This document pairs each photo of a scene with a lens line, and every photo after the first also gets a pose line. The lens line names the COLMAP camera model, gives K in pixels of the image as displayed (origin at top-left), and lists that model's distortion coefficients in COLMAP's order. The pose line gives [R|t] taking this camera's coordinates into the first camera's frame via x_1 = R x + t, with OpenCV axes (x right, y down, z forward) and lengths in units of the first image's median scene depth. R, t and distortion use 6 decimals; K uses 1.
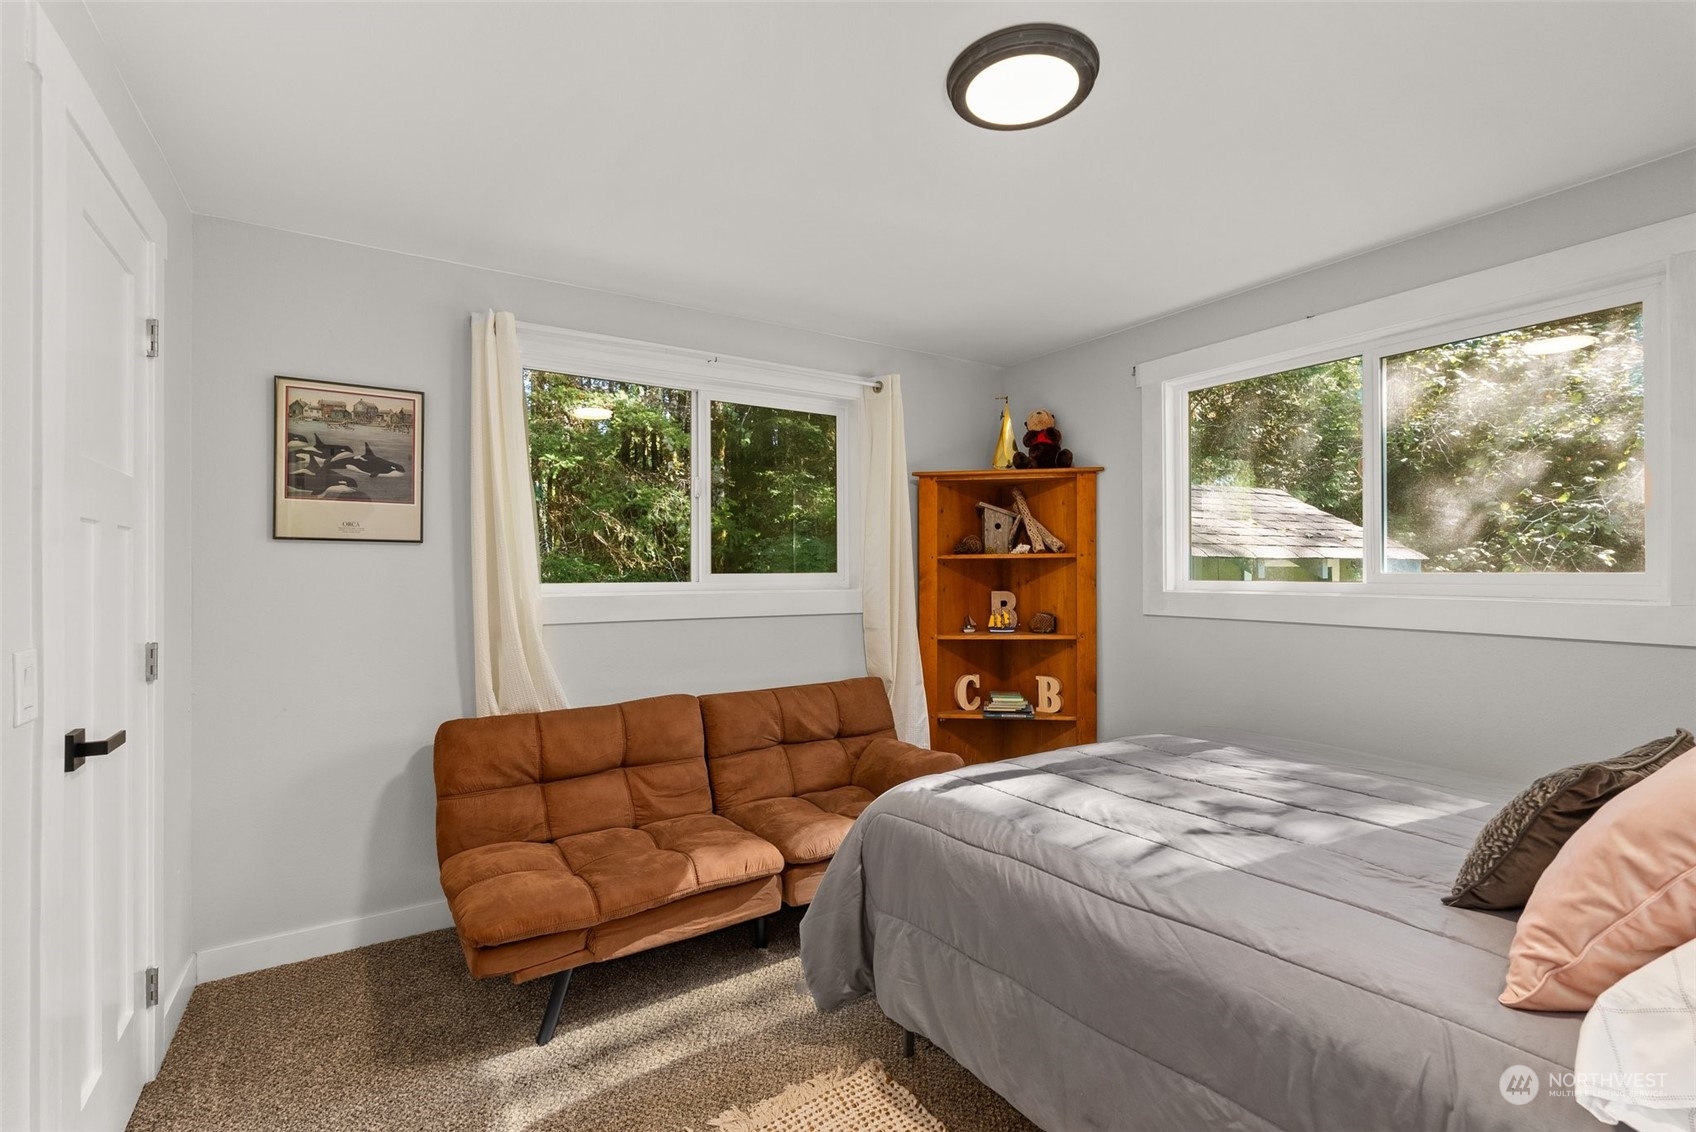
lens RADIAL K [[749.6, 0, 838.8], [0, 749.6, 578.0], [0, 0, 1]] dist [0.000467, 0.000078]
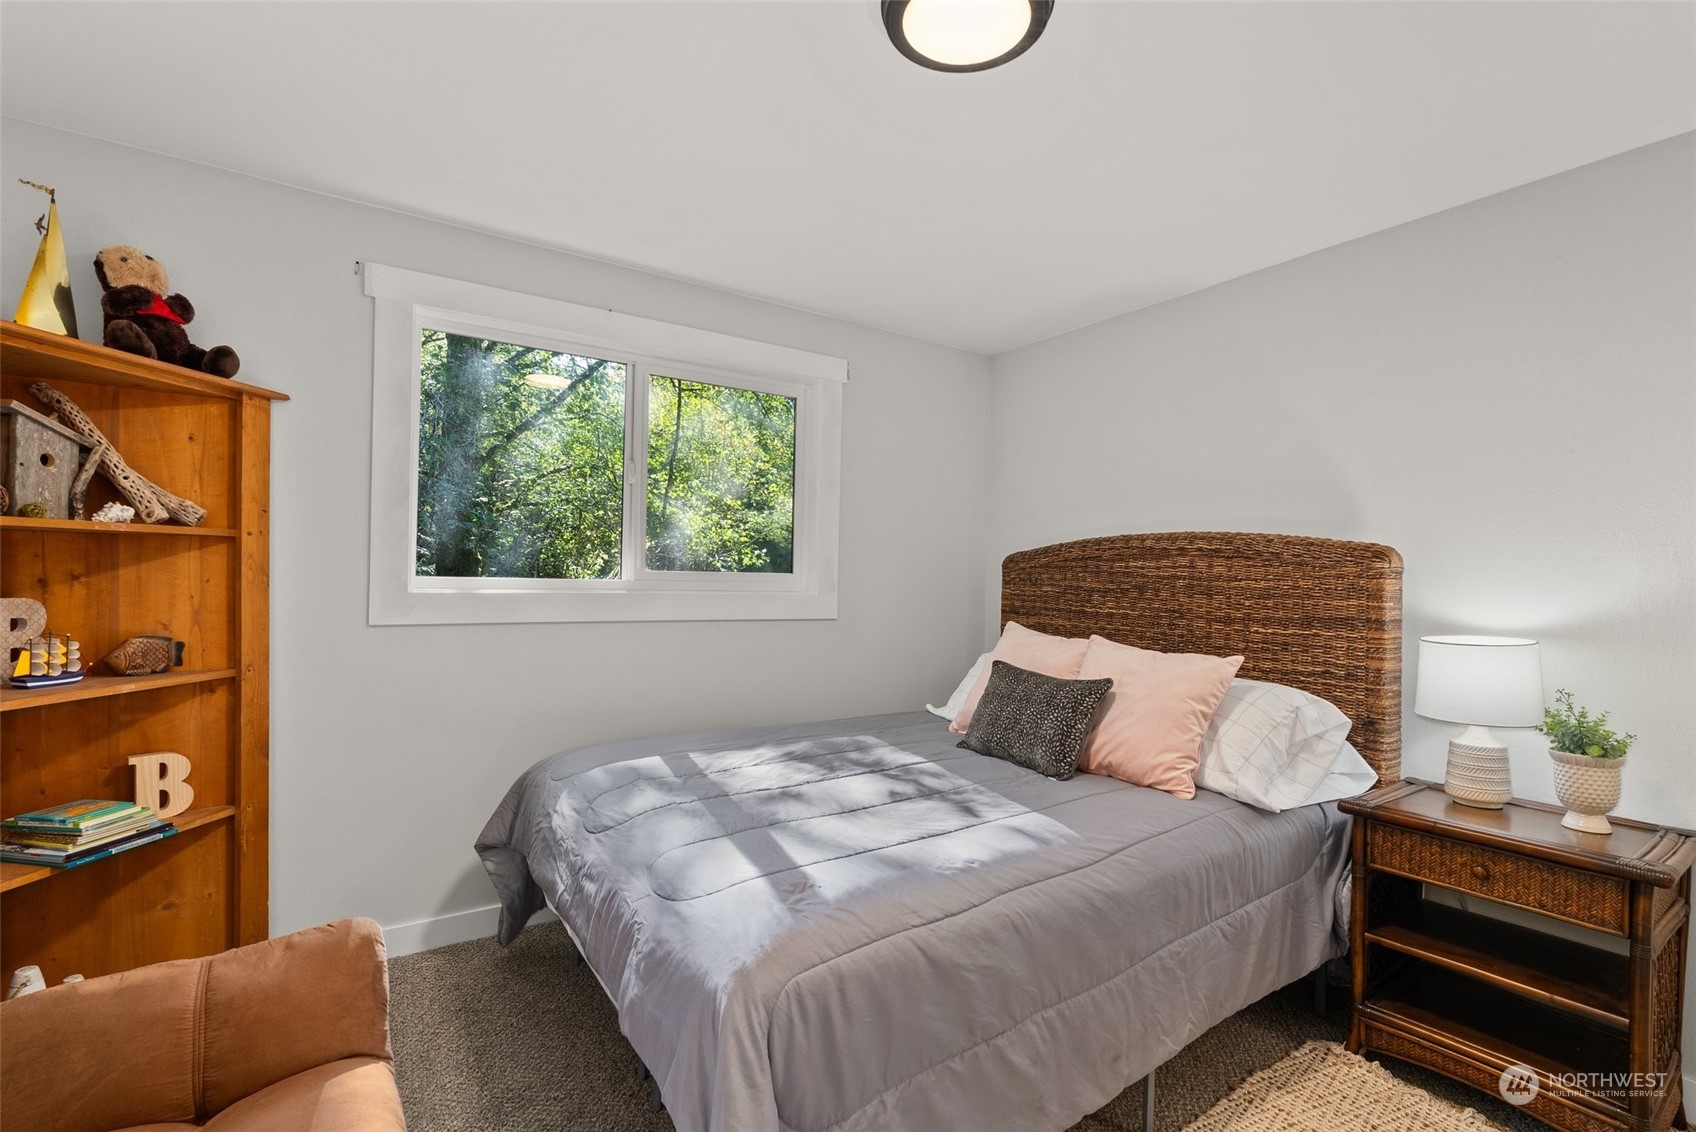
lens RADIAL K [[759.3, 0, 876.5], [0, 759.3, 587.9], [0, 0, 1]] dist [0.000839, 0.000041]
pose [[-0.037129, -0.018404, 0.999141, -0.288510], [-0.013591, 0.999747, 0.017910, -0.004827], [-0.999218, -0.012914, -0.037370, 0.509068]]
